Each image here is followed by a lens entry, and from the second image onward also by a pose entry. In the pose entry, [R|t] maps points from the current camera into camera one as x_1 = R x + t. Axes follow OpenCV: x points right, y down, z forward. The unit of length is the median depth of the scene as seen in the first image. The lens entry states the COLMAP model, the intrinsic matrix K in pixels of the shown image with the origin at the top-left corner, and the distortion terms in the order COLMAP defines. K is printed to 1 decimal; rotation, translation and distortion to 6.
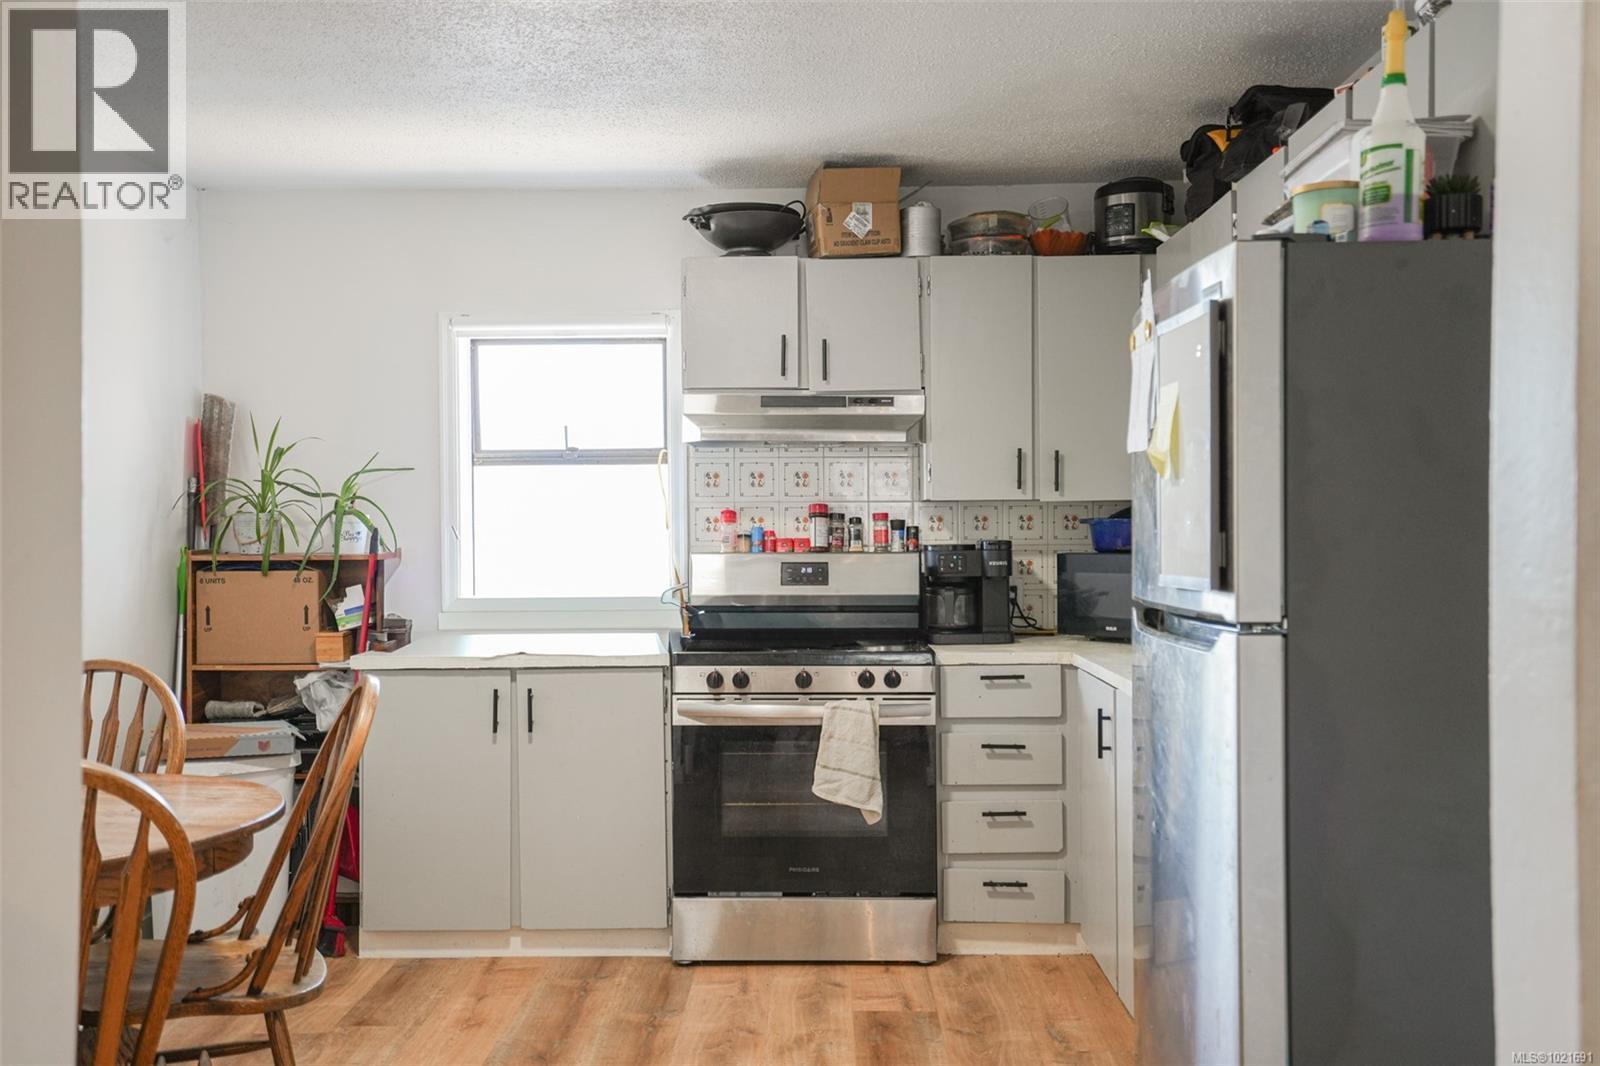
lens RADIAL K [[1462.1, 0, 800.2], [0, 1462.1, 534.3], [0, 0, 1]] dist [0.043572, 0.000000]
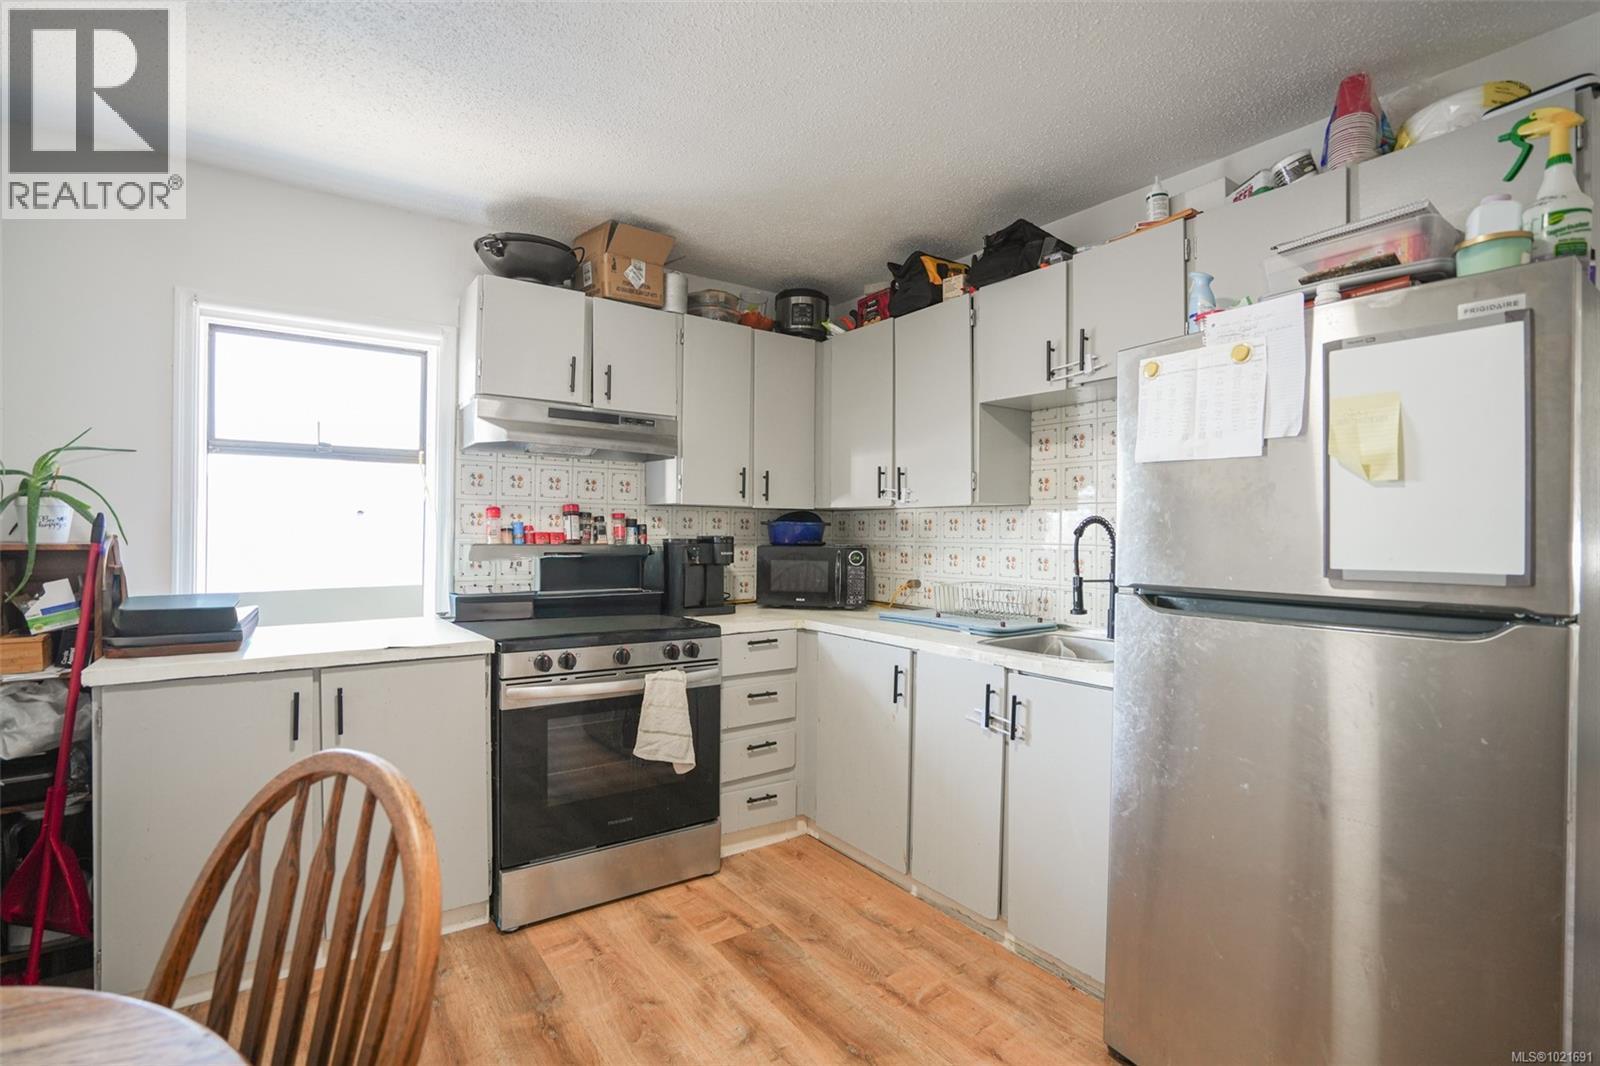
lens RADIAL K [[737.0, 0, 799.1], [0, 737.0, 534.8], [0, 0, 1]] dist [-0.050849, 0.017531]
pose [[0.804239, 0.012280, 0.594178, -0.209756], [-0.012370, 0.999916, -0.003922, 0.004913], [-0.594177, -0.004195, 0.804324, 0.424523]]
